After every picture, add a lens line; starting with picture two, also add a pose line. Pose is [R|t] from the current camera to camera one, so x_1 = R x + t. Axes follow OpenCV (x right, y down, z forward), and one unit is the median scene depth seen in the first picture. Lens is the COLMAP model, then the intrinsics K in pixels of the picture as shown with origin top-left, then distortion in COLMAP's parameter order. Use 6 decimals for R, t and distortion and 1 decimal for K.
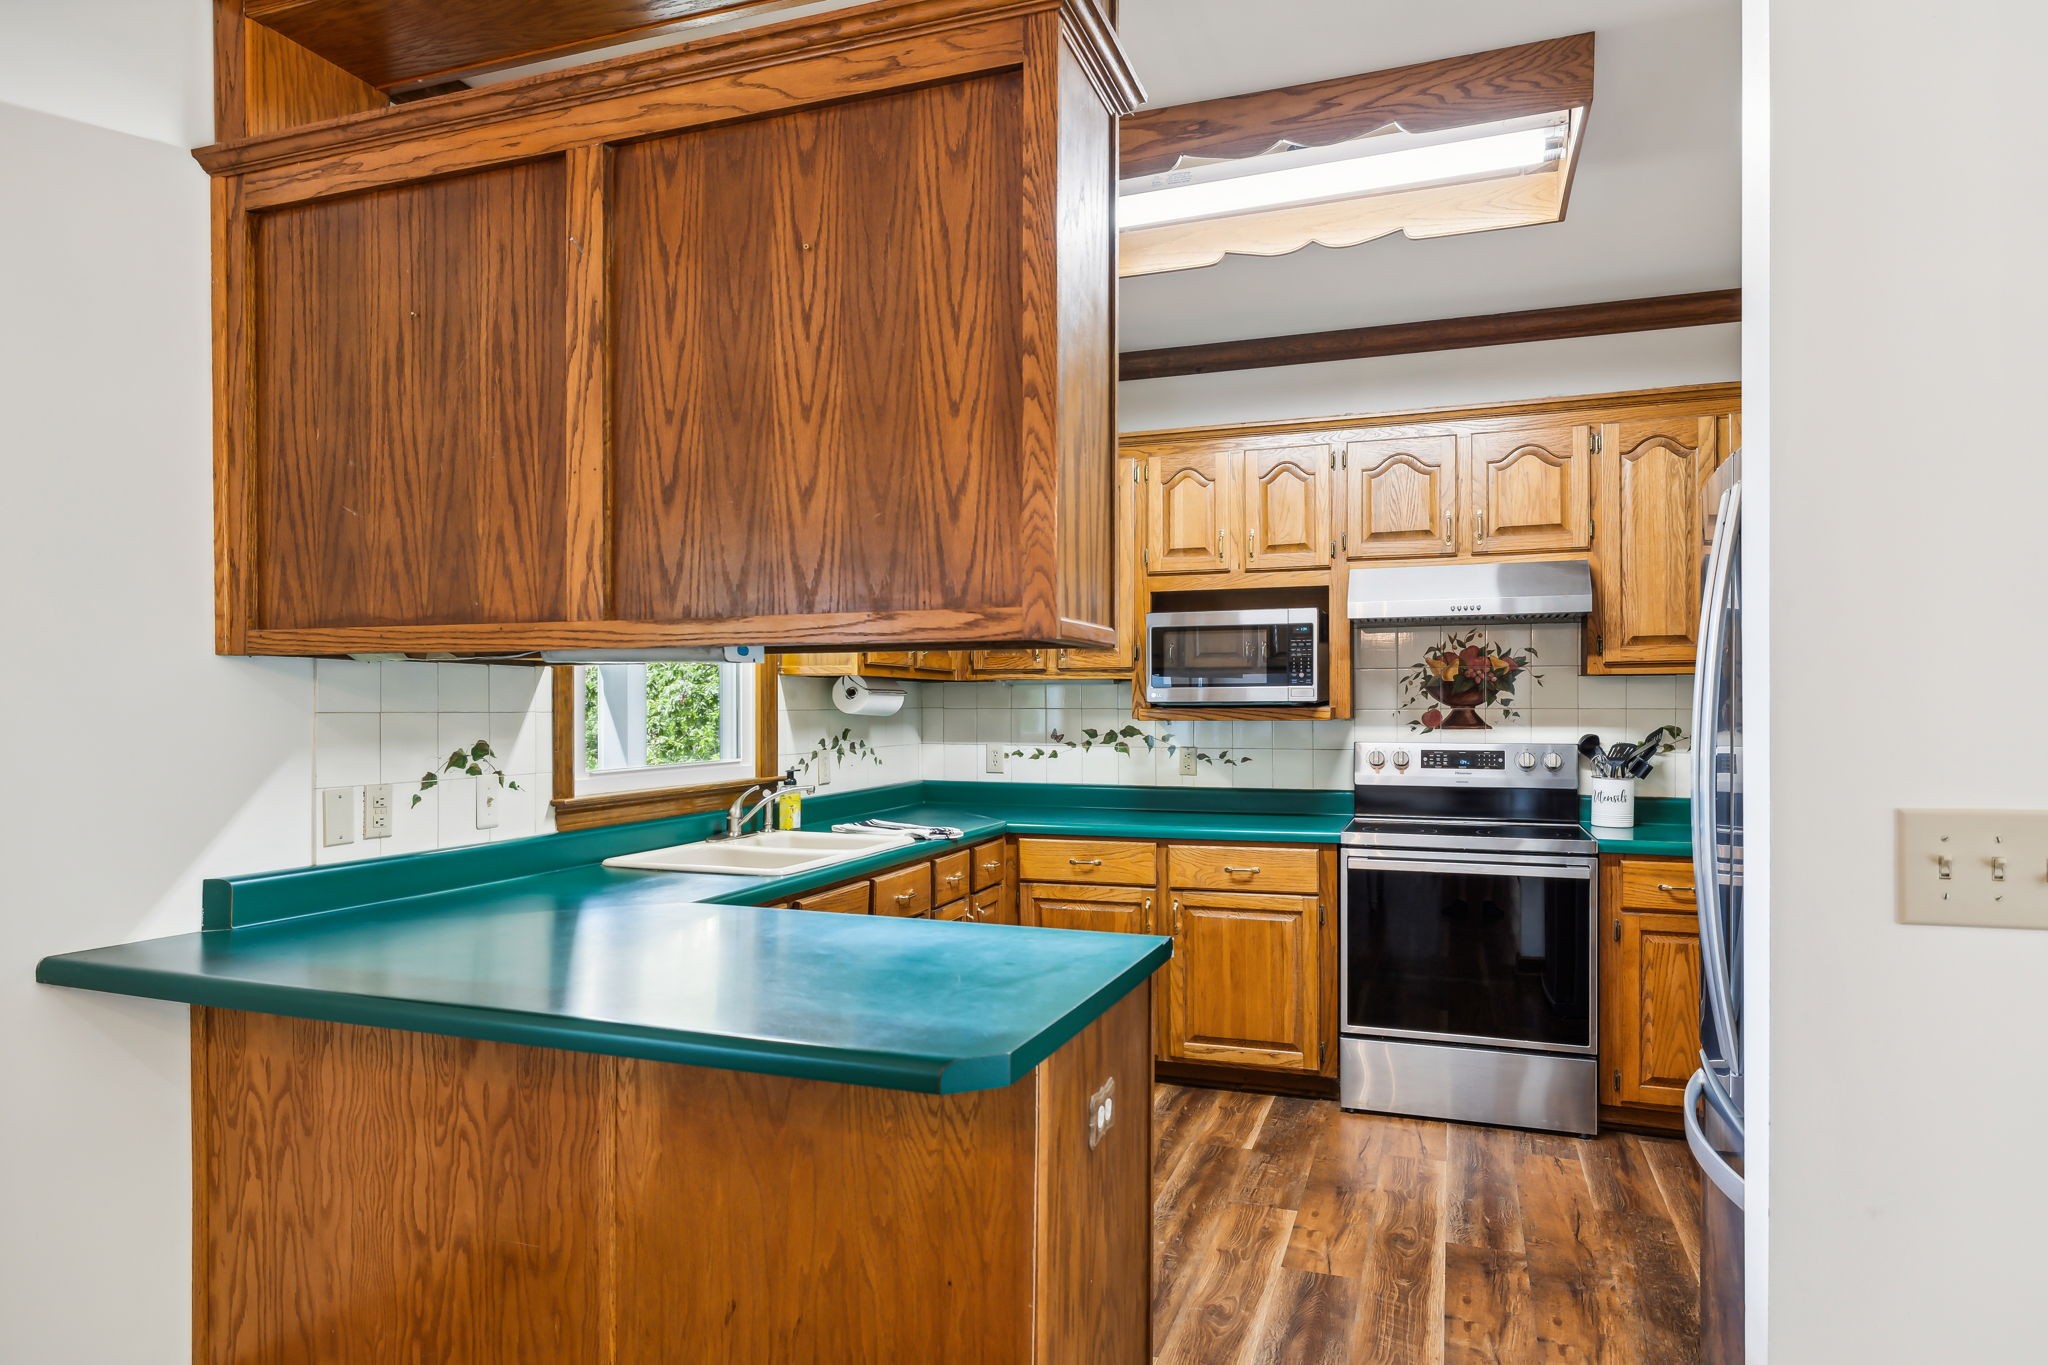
lens RADIAL K [[1210.0, 0, 1020.1], [0, 1210.0, 713.5], [0, 0, 1]] dist [-0.003458, -0.001131]
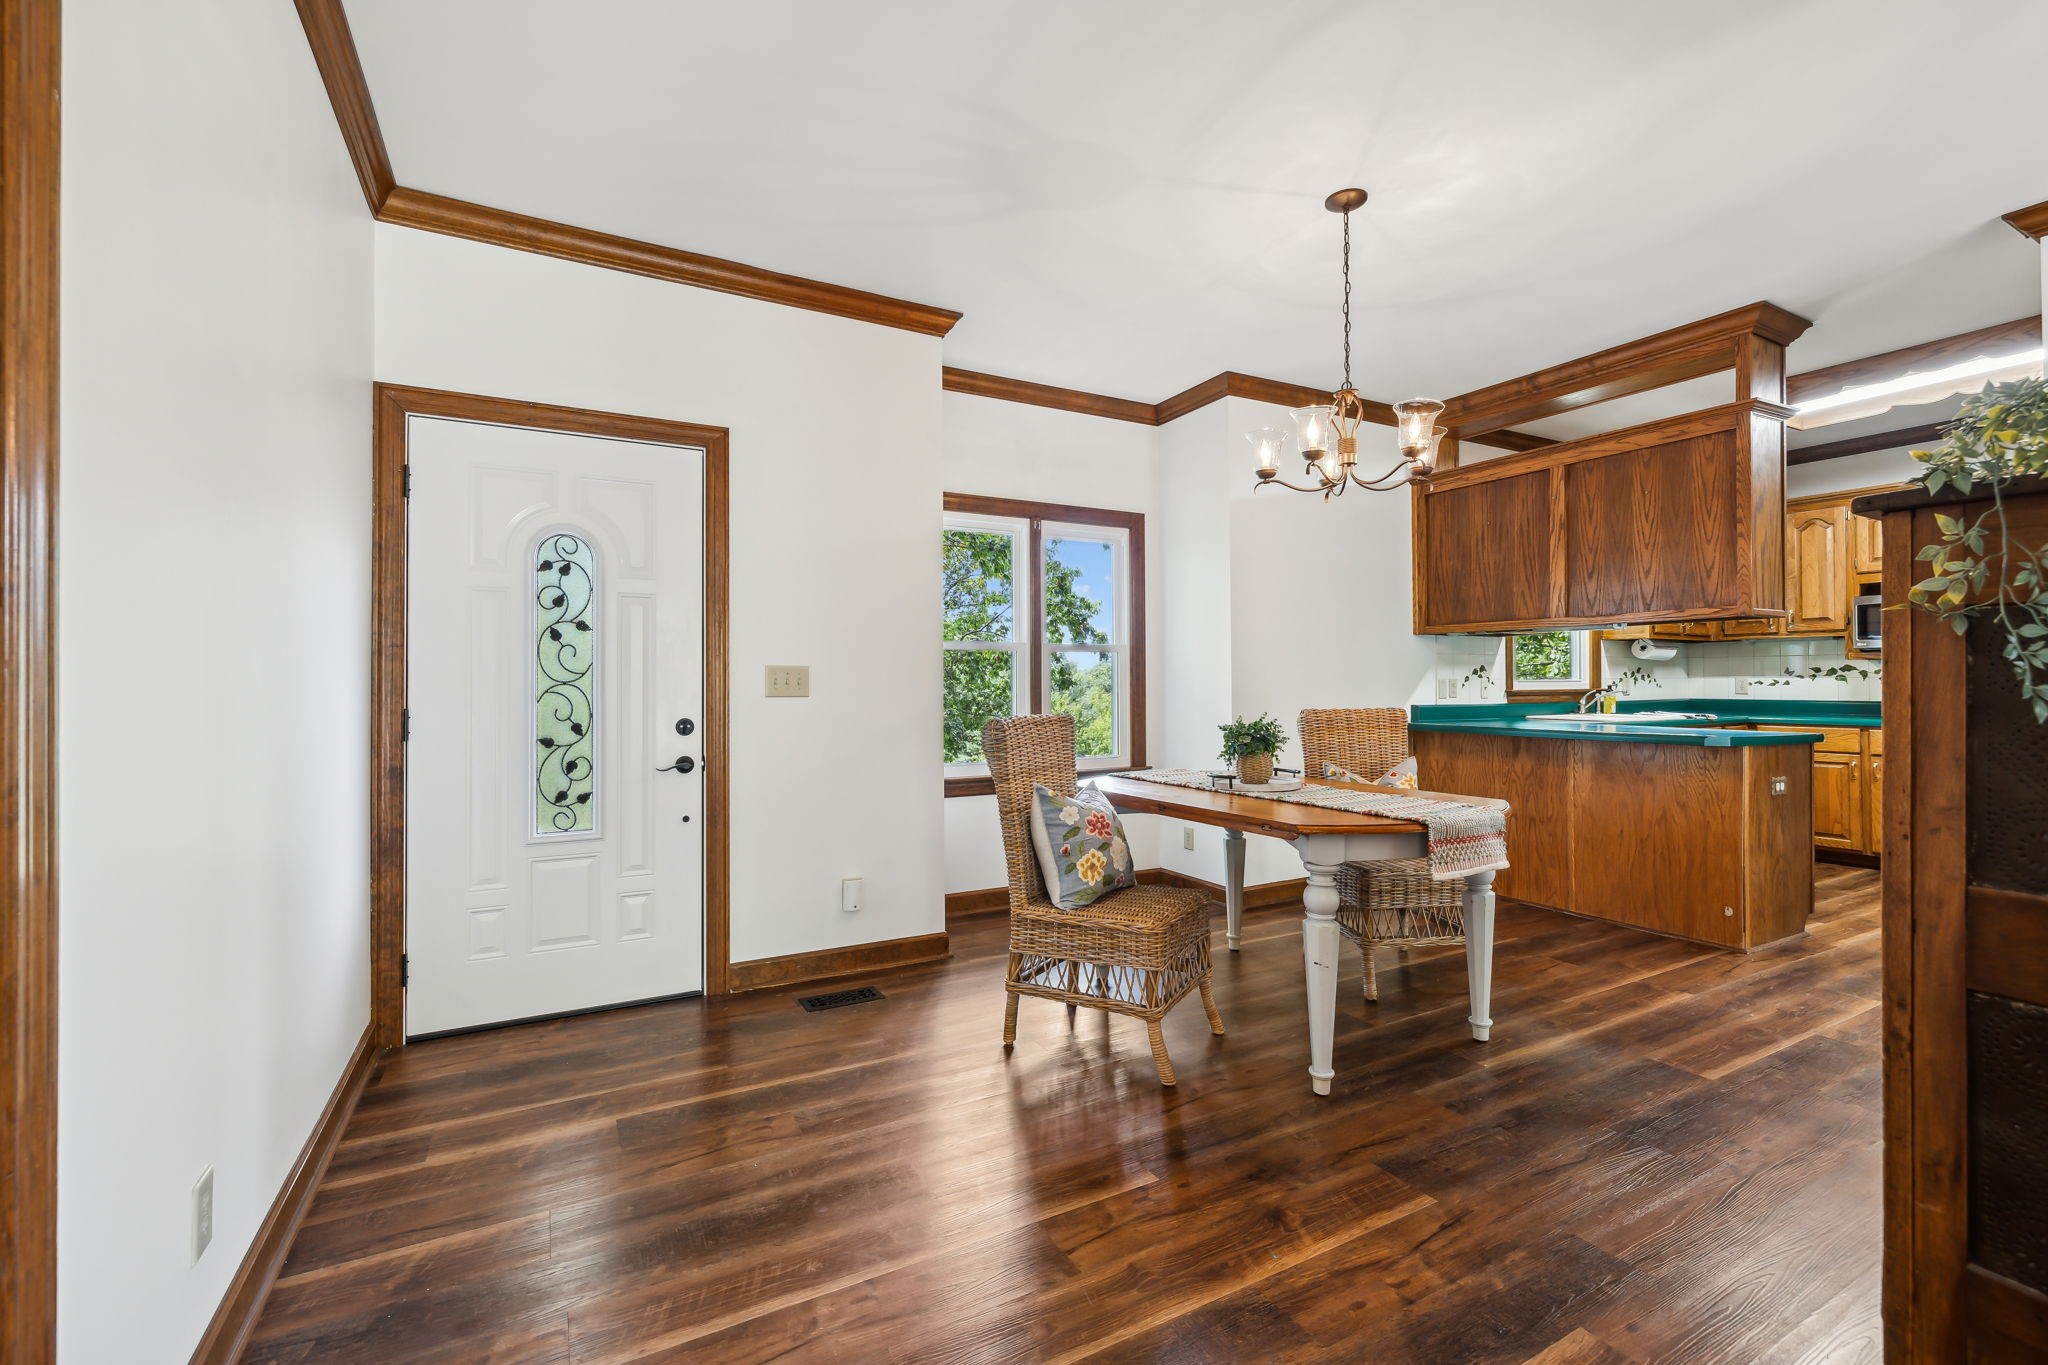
lens RADIAL K [[869.9, 0, 1012.3], [0, 869.9, 677.1], [0, 0, 1]] dist [0.001547, -0.000268]
pose [[0.743175, -0.006295, -0.669067, 0.085350], [-0.000979, 0.999944, -0.010495, 0.089980], [0.669096, 0.008455, 0.743128, -1.432118]]
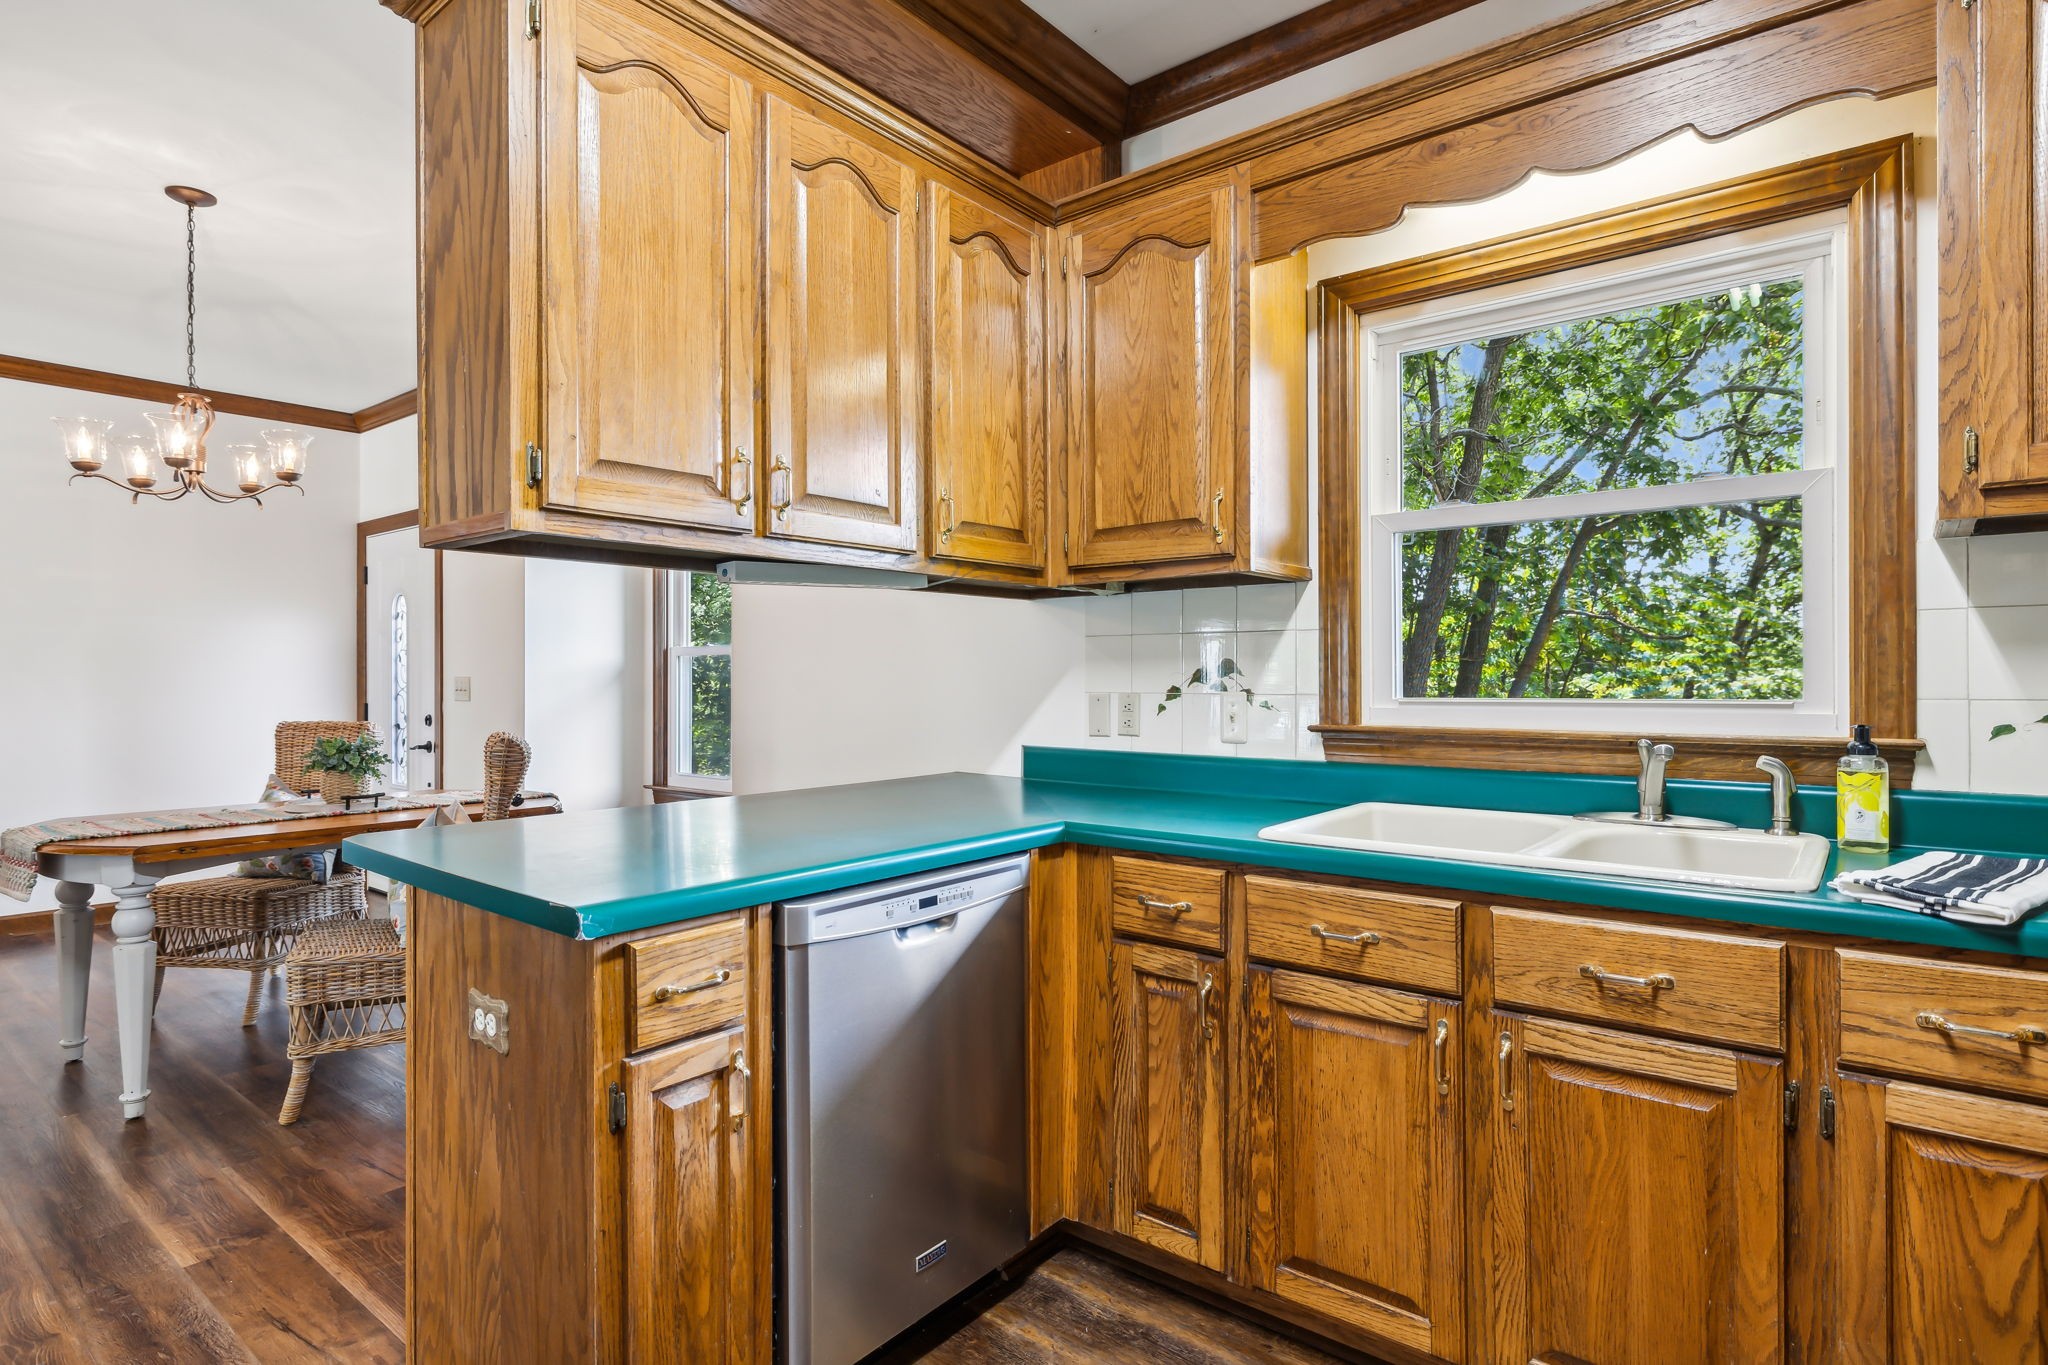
lens RADIAL K [[1066.6, 0, 1027.3], [0, 1066.6, 677.4], [0, 0, 1]] dist [-0.000156, 0.000074]
pose [[-0.328172, 0.003078, -0.944613, 0.634761], [-0.001255, 0.999992, 0.003694, 0.044911], [0.944617, 0.002398, -0.328166, 1.465505]]
